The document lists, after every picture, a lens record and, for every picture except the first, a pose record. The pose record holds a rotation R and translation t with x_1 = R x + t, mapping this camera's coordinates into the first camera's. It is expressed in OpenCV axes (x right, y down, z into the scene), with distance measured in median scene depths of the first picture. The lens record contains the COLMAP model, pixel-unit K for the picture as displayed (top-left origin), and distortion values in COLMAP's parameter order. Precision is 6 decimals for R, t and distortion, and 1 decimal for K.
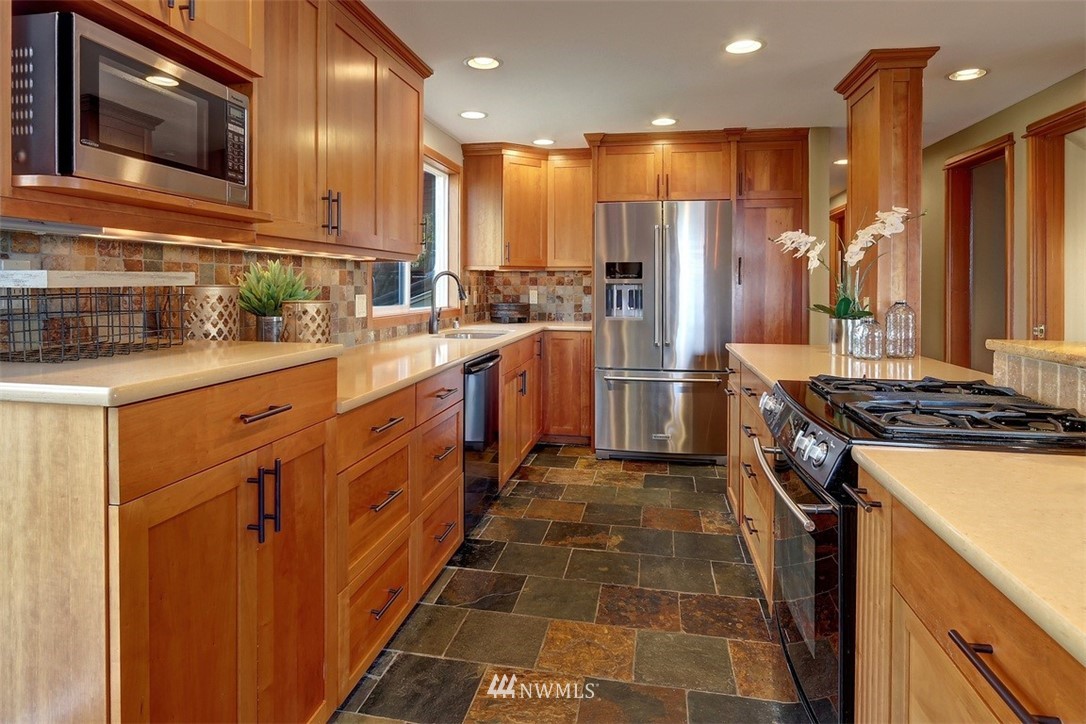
lens RADIAL K [[621.0, 0, 540.8], [0, 621.0, 285.9], [0, 0, 1]] dist [0.001123, 0.000858]
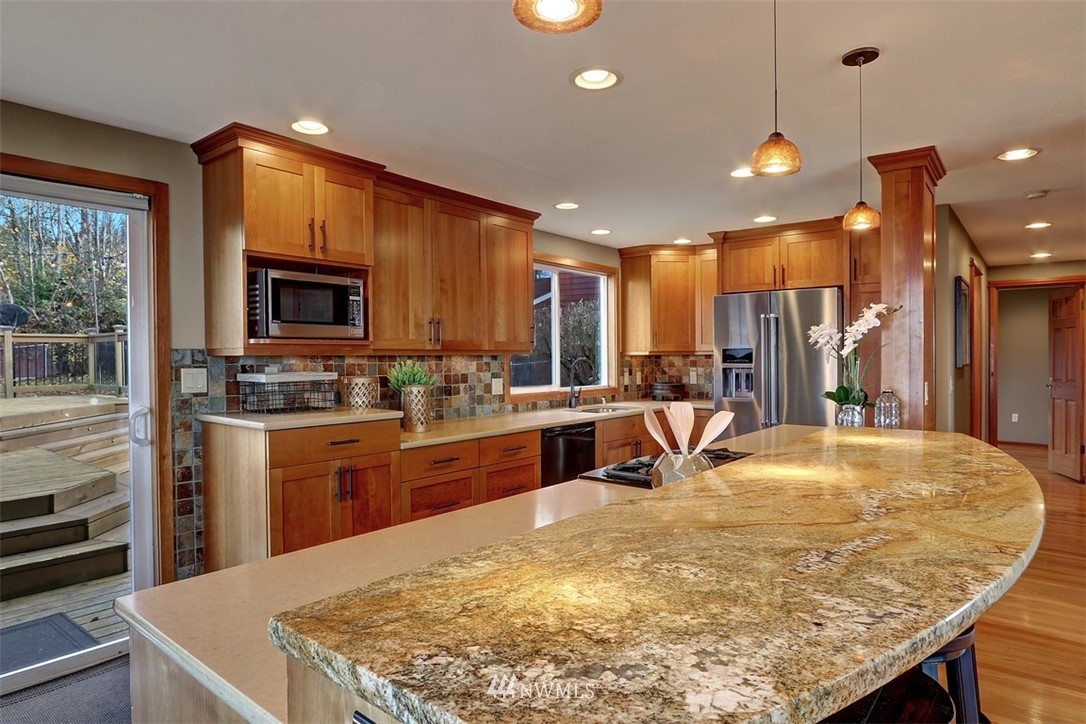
lens RADIAL K [[624.1, 0, 494.7], [0, 624.1, 359.8], [0, 0, 1]] dist [-0.004774, -0.000612]
pose [[0.854573, -0.008402, -0.519263, 0.447693], [0.008954, 0.999959, -0.001445, -0.026837], [0.519254, -0.003415, 0.854613, -0.220293]]
